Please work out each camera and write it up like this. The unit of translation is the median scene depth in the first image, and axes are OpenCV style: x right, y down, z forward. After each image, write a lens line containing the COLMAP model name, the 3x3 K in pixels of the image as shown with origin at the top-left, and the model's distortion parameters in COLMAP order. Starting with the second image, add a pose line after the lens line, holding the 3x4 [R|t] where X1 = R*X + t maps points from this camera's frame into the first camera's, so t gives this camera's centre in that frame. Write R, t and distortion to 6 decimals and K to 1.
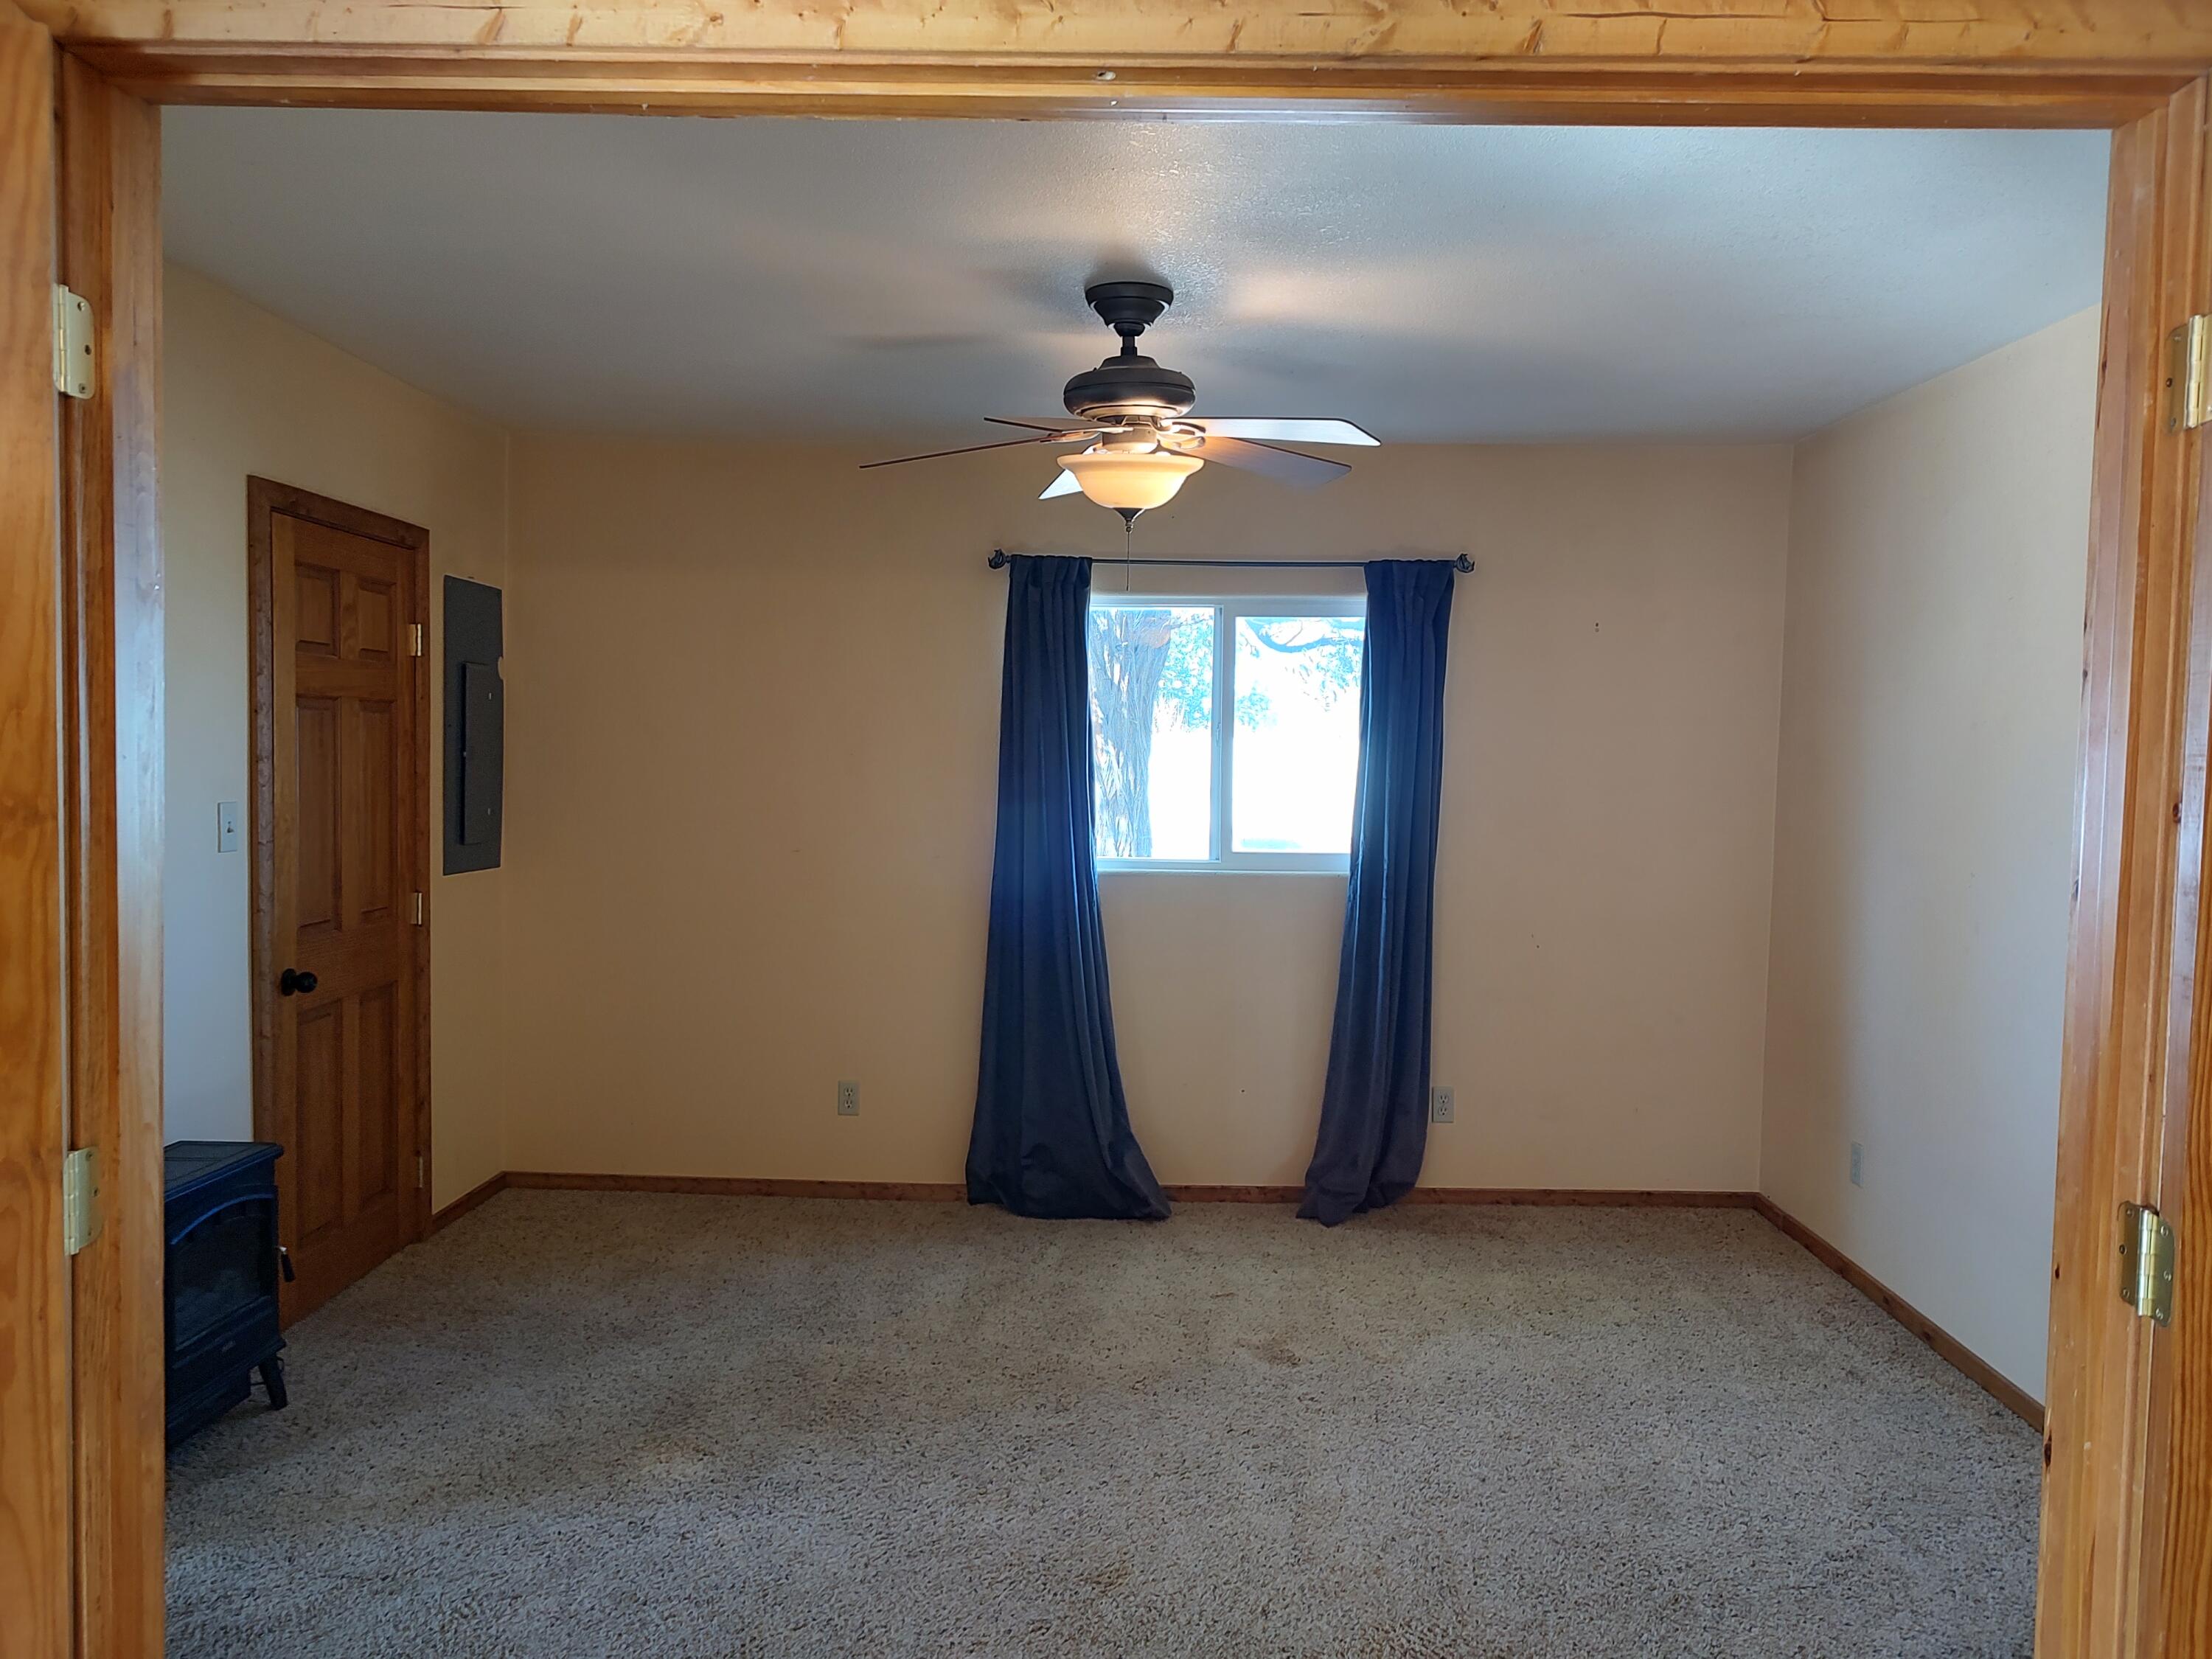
lens RADIAL K [[1608.2, 0, 1109.6], [0, 1608.2, 819.5], [0, 0, 1]] dist [0.035594, -0.050419]
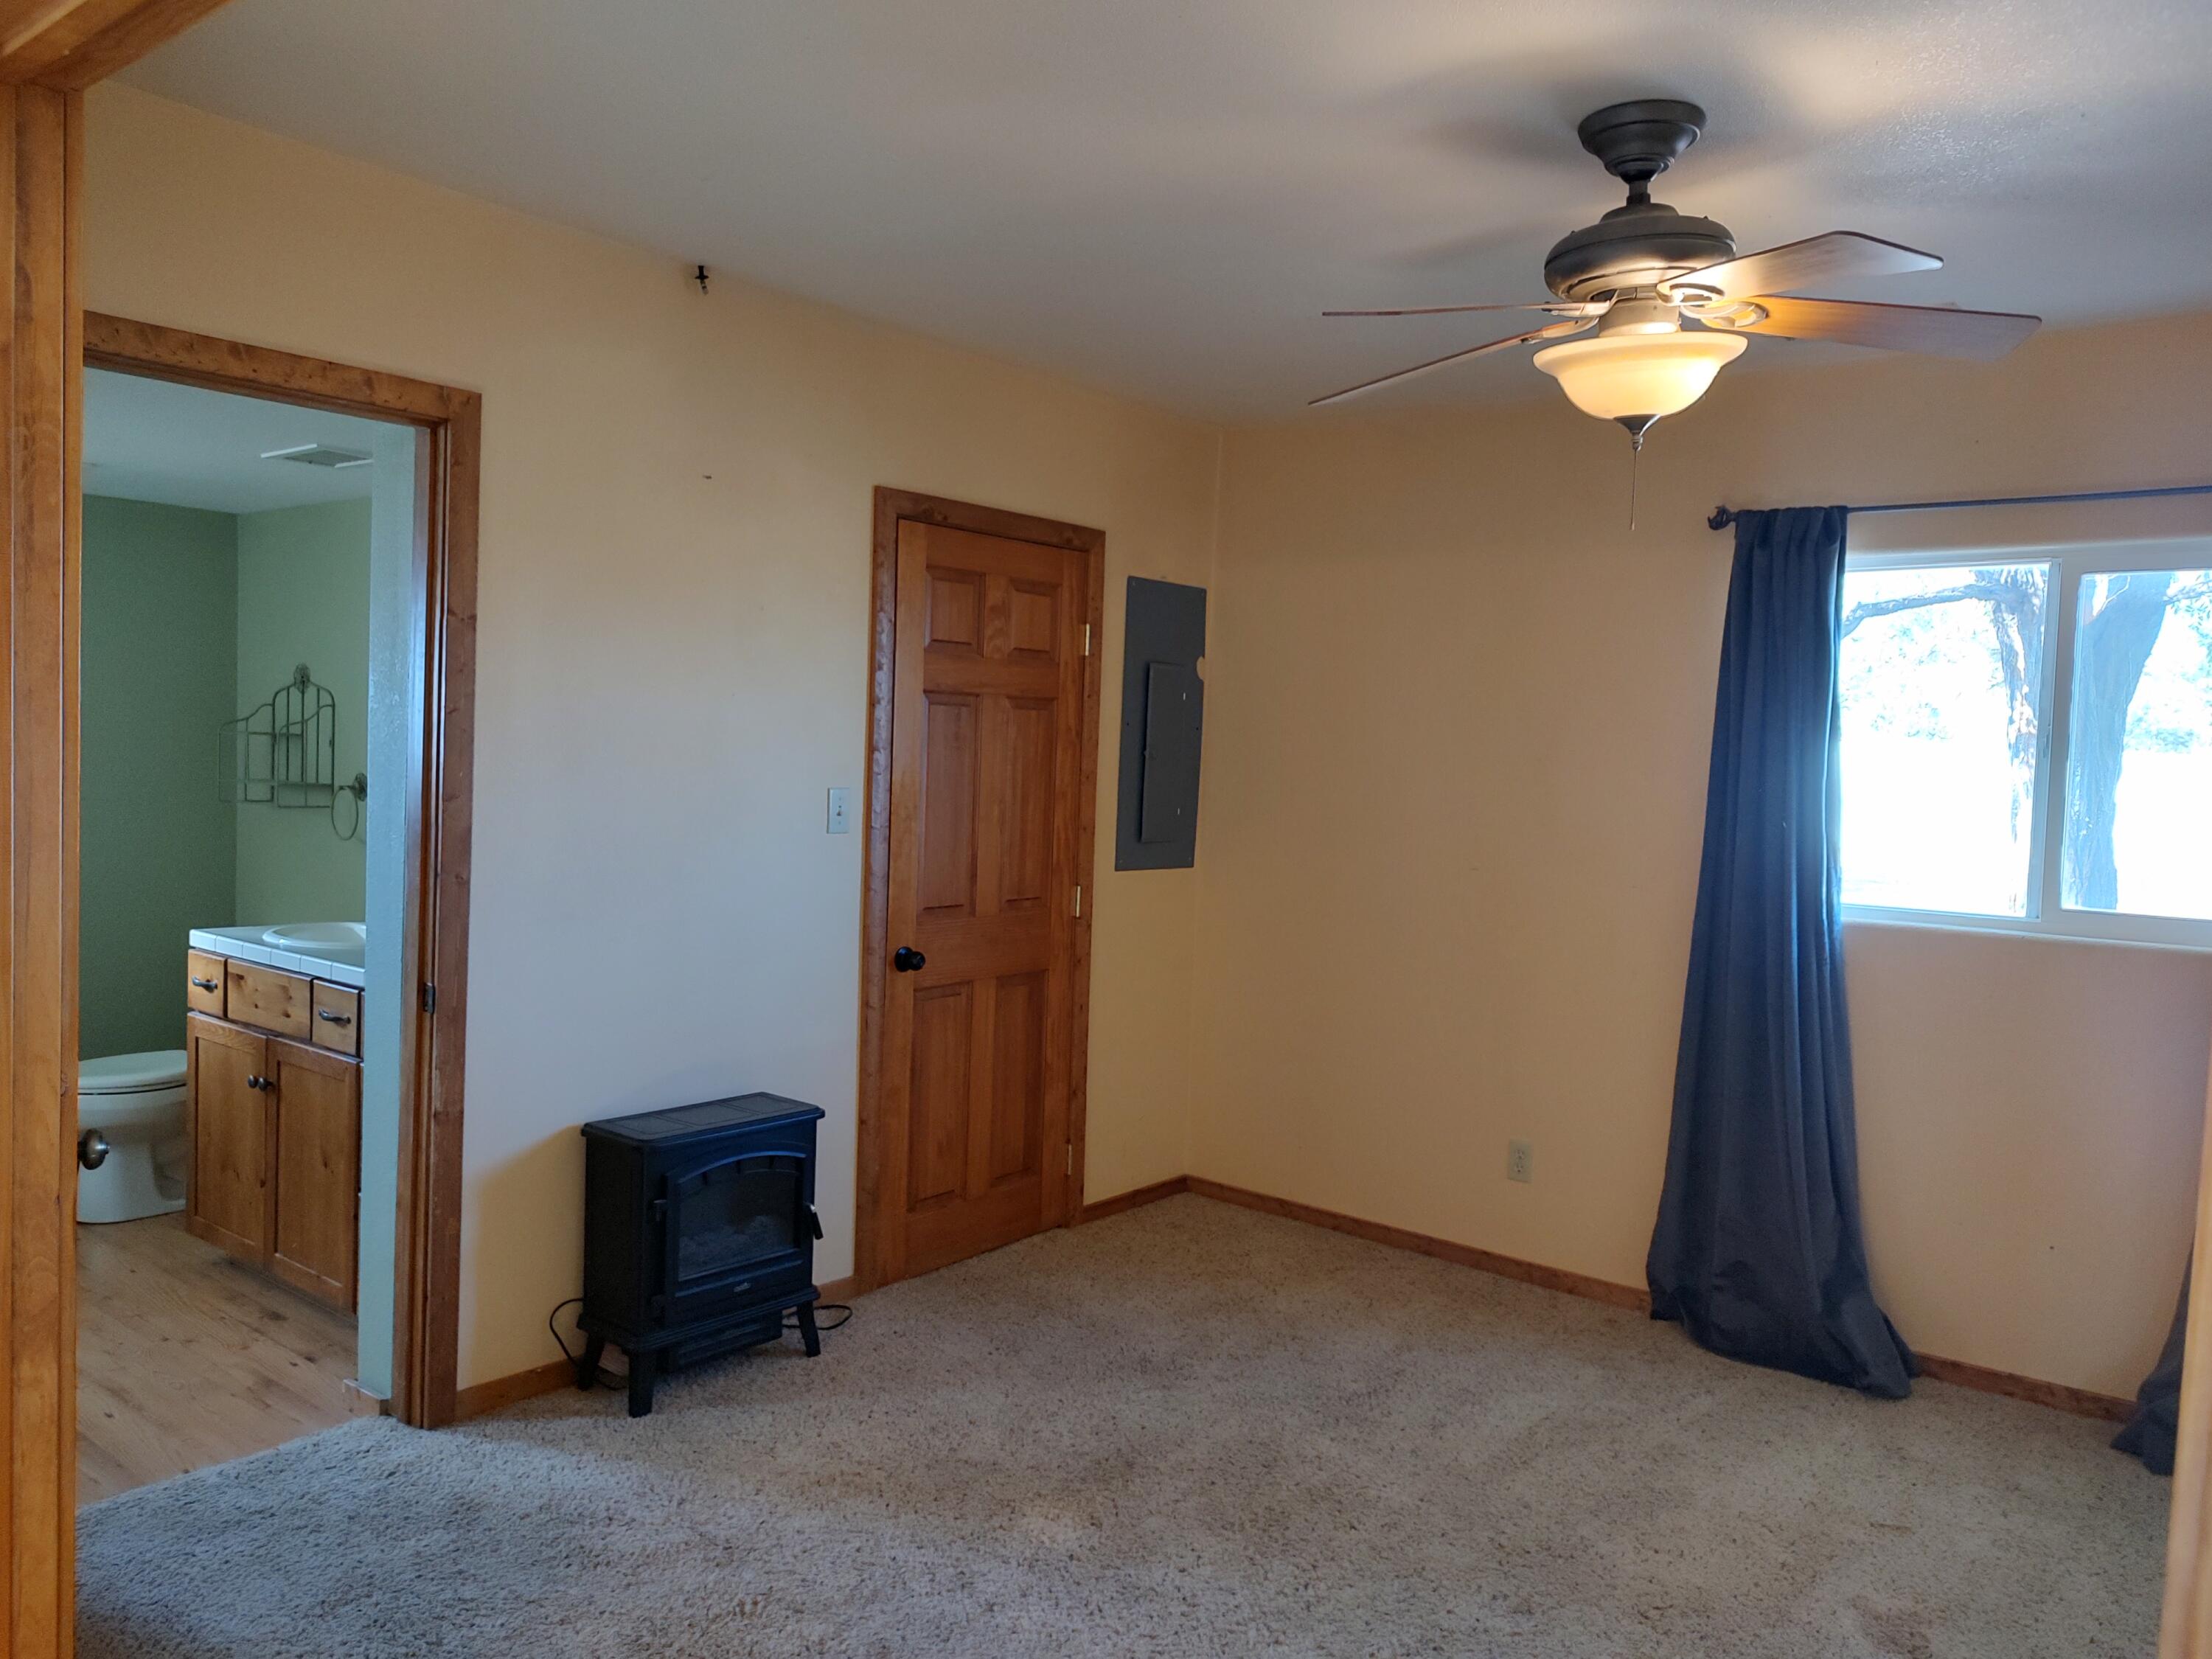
lens RADIAL K [[1608.2, 0, 1109.6], [0, 1608.2, 819.5], [0, 0, 1]] dist [0.035594, -0.050419]
pose [[0.784451, 0.038085, -0.619021, 0.226203], [-0.046753, 0.998904, 0.002209, -0.000260], [0.618426, 0.027208, 0.785372, 0.220287]]
